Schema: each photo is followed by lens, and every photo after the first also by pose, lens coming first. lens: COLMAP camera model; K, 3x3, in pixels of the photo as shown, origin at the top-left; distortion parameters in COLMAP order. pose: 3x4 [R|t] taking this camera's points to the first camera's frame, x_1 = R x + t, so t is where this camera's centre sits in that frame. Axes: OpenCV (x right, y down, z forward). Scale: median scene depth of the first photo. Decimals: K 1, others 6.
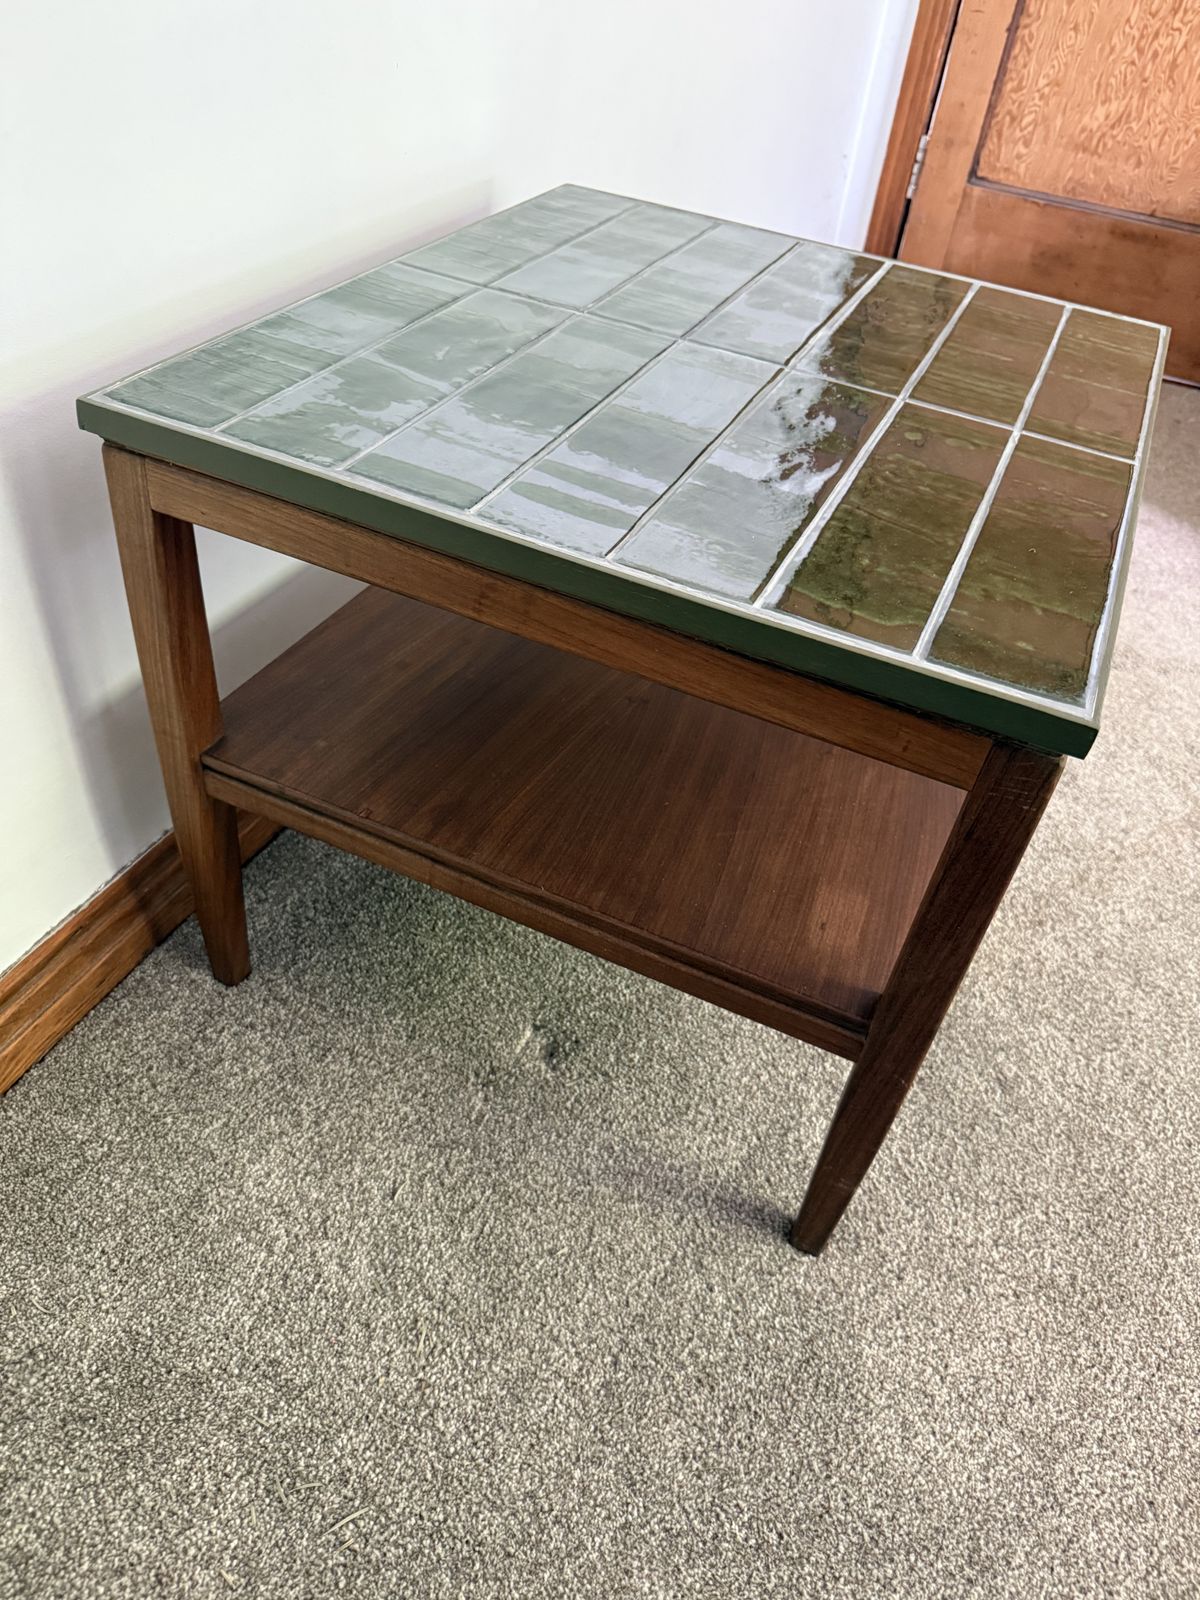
lens RADIAL K [[1145.7, 0, 602.3], [0, 1145.7, 818.6], [0, 0, 1]] dist [-0.007182, -0.001064]
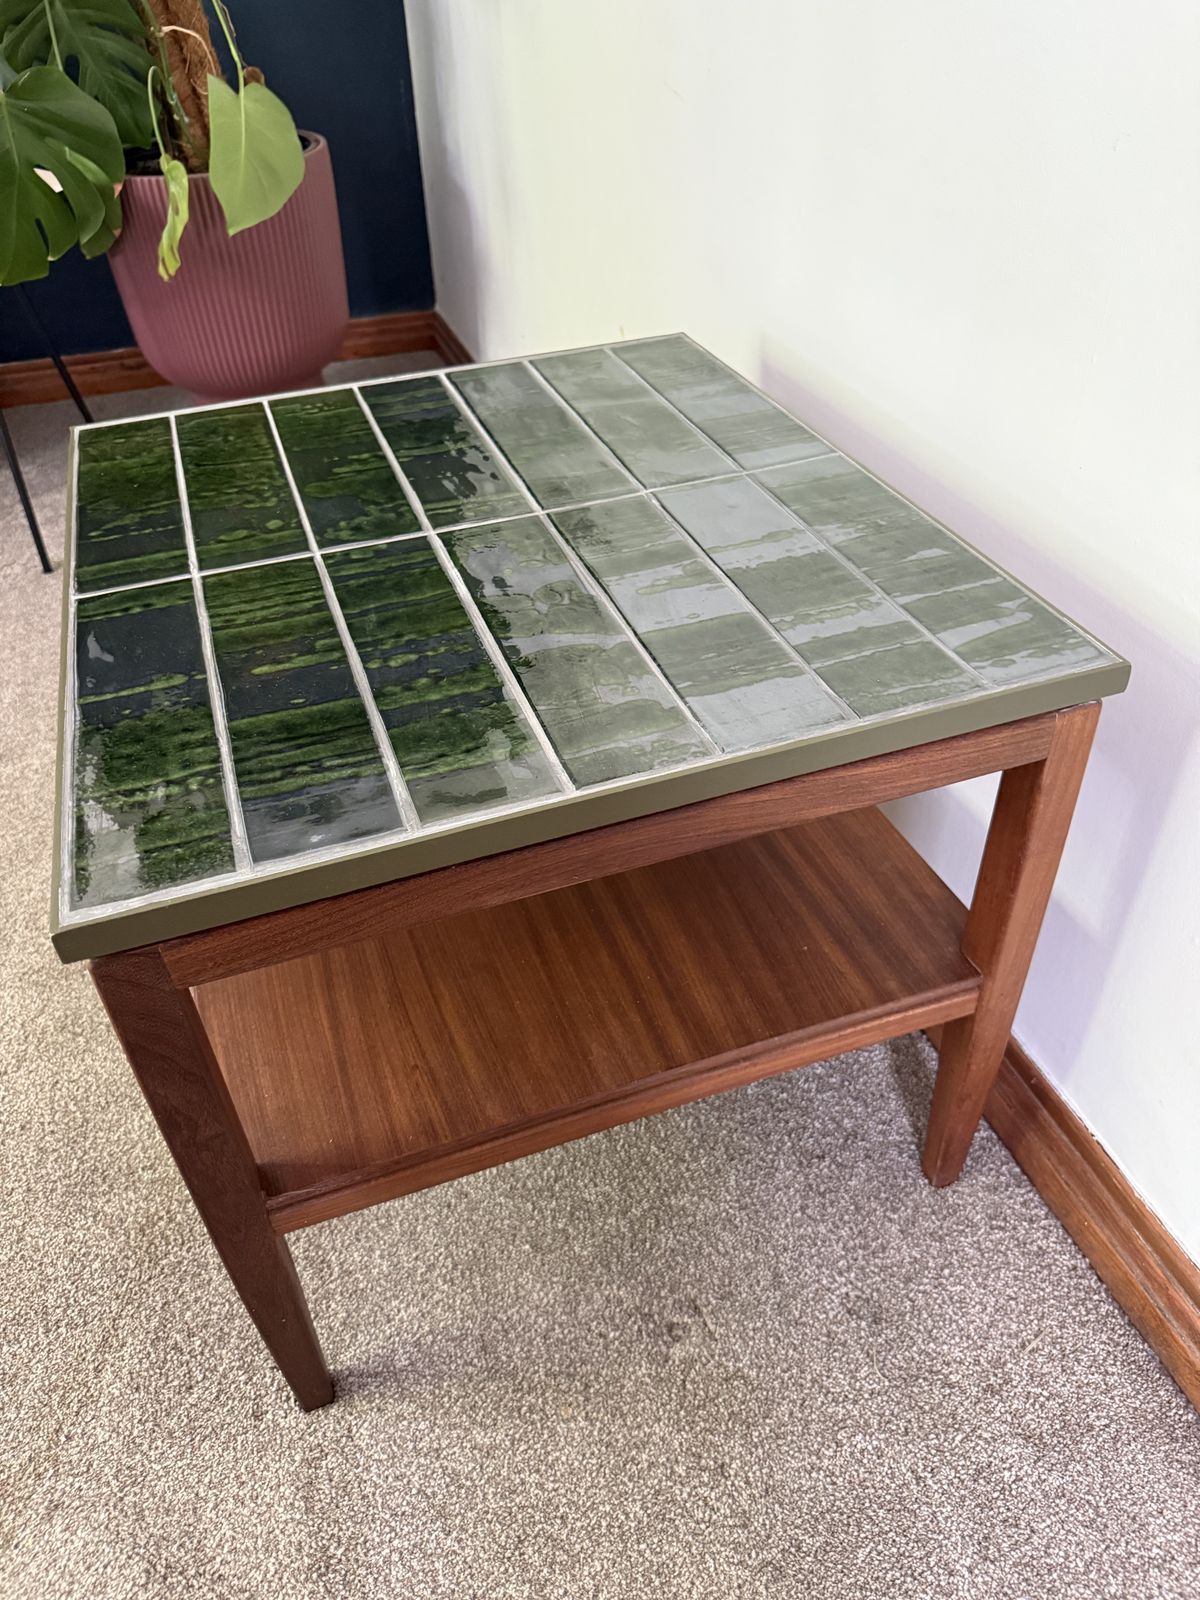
lens RADIAL K [[1145.7, 0, 591.1], [0, 1145.7, 808.3], [0, 0, 1]] dist [-0.009984, 0.000895]
pose [[-0.732444, 0.373353, -0.569328, 0.719304], [-0.482961, 0.304475, 0.821001, -1.207901], [0.479869, 0.876301, -0.042696, 1.319138]]
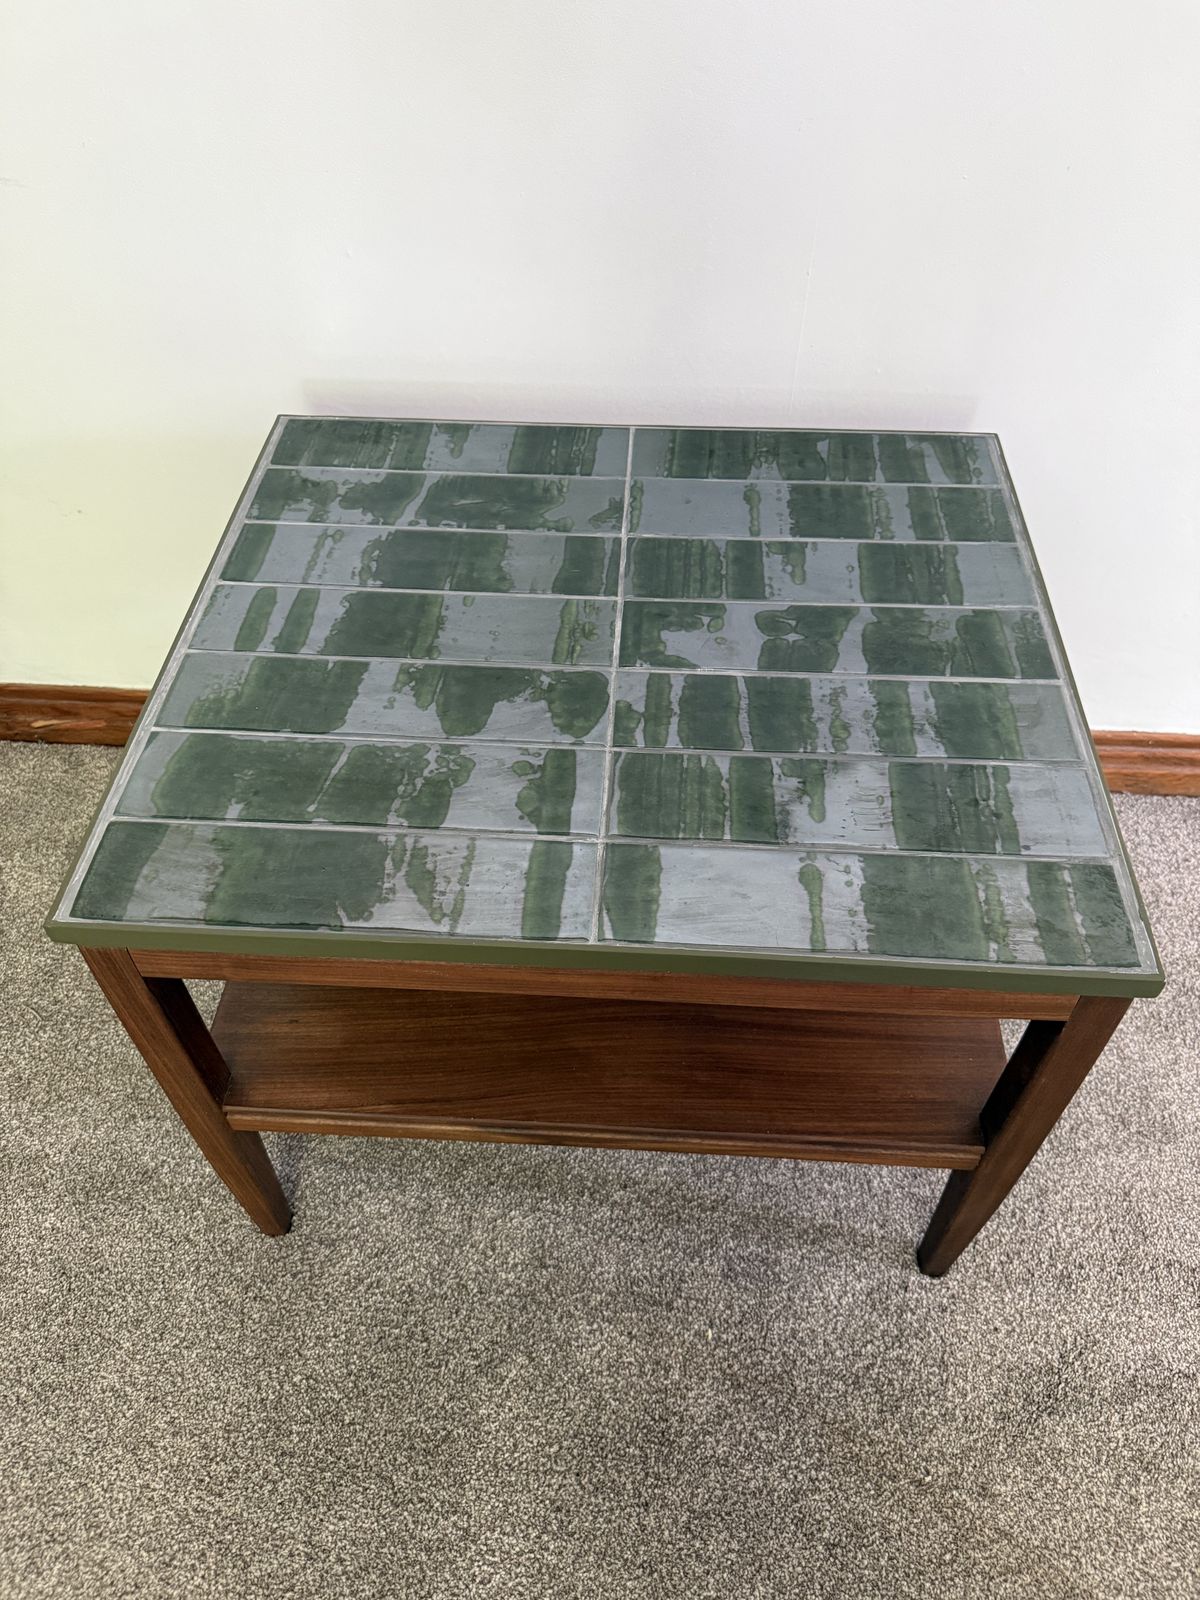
lens RADIAL K [[1145.7, 0, 591.1], [0, 1145.7, 808.3], [0, 0, 1]] dist [-0.009984, 0.000895]
pose [[0.343849, 0.633950, -0.692730, 0.948815], [-0.596235, 0.717317, 0.360499, -0.658966], [0.725446, 0.289073, 0.624632, 0.373710]]
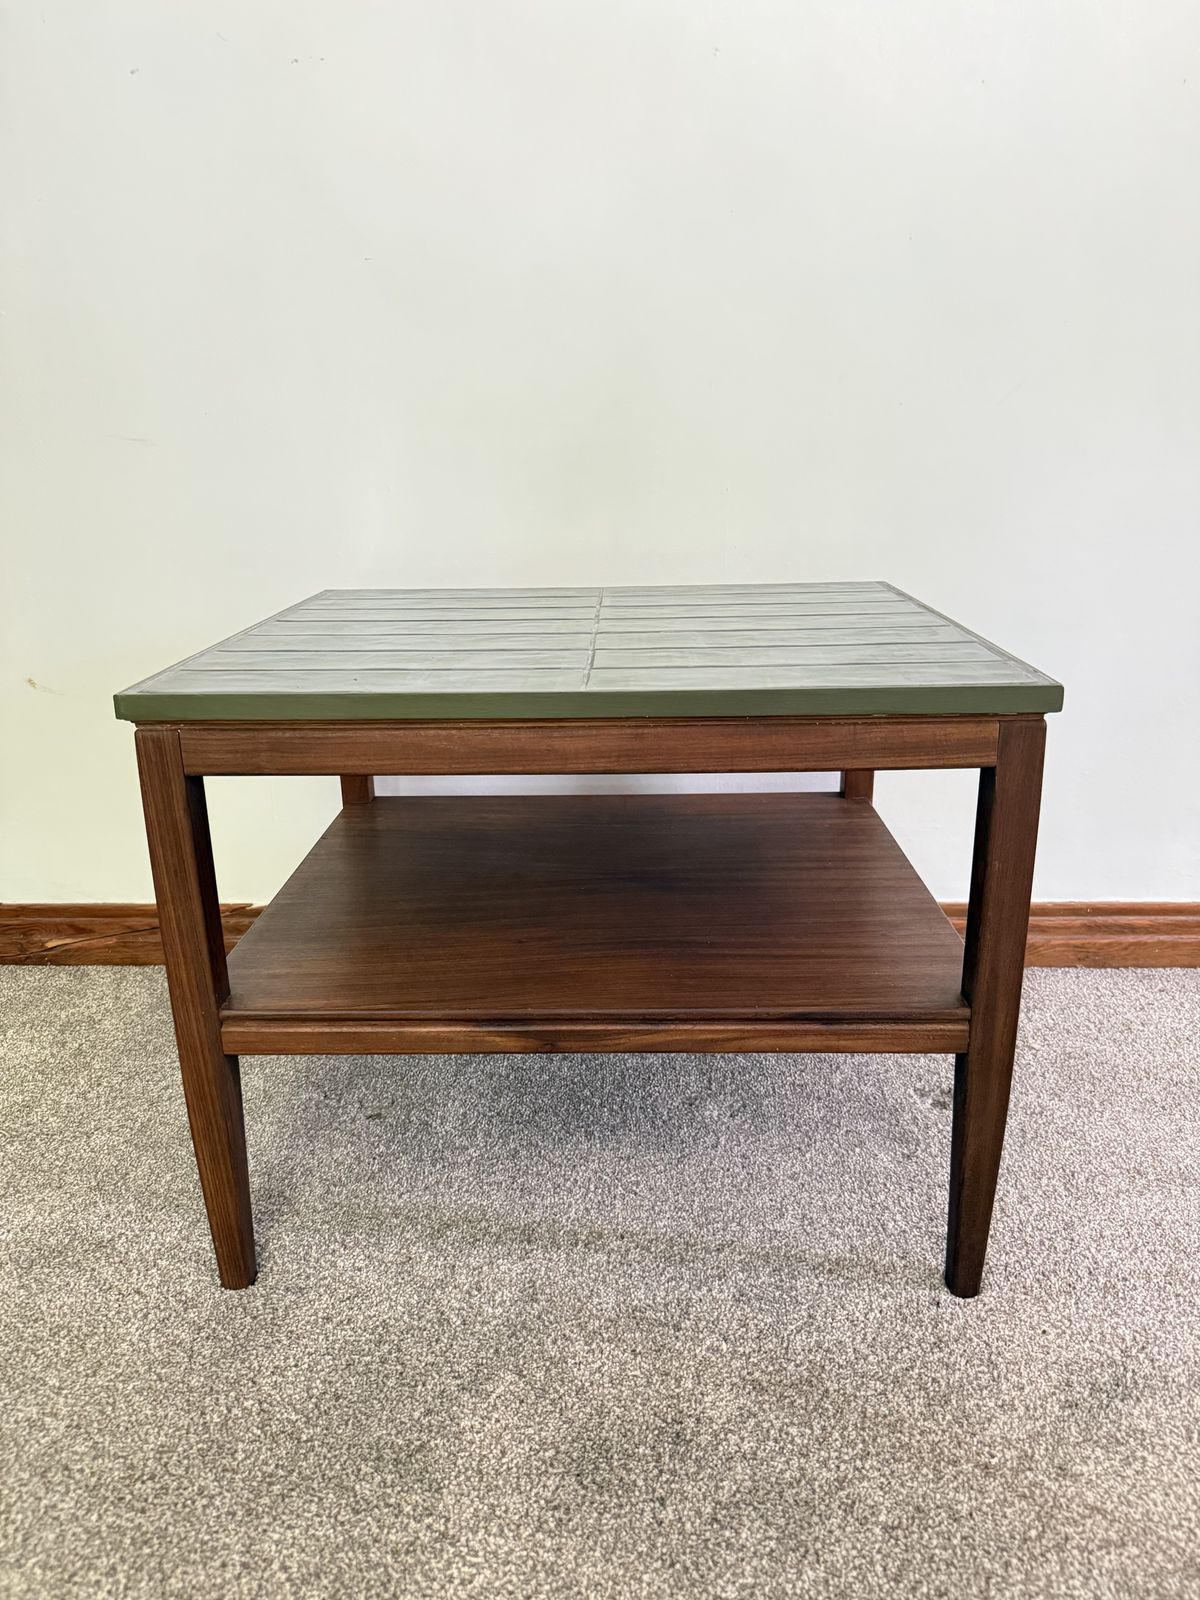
lens RADIAL K [[1145.7, 0, 591.1], [0, 1145.7, 808.3], [0, 0, 1]] dist [-0.009984, 0.000895]
pose [[0.370616, 0.179779, -0.911221, 1.357222], [-0.579997, 0.811077, -0.075877, -0.134200], [0.725430, 0.556626, 0.404869, 0.587283]]
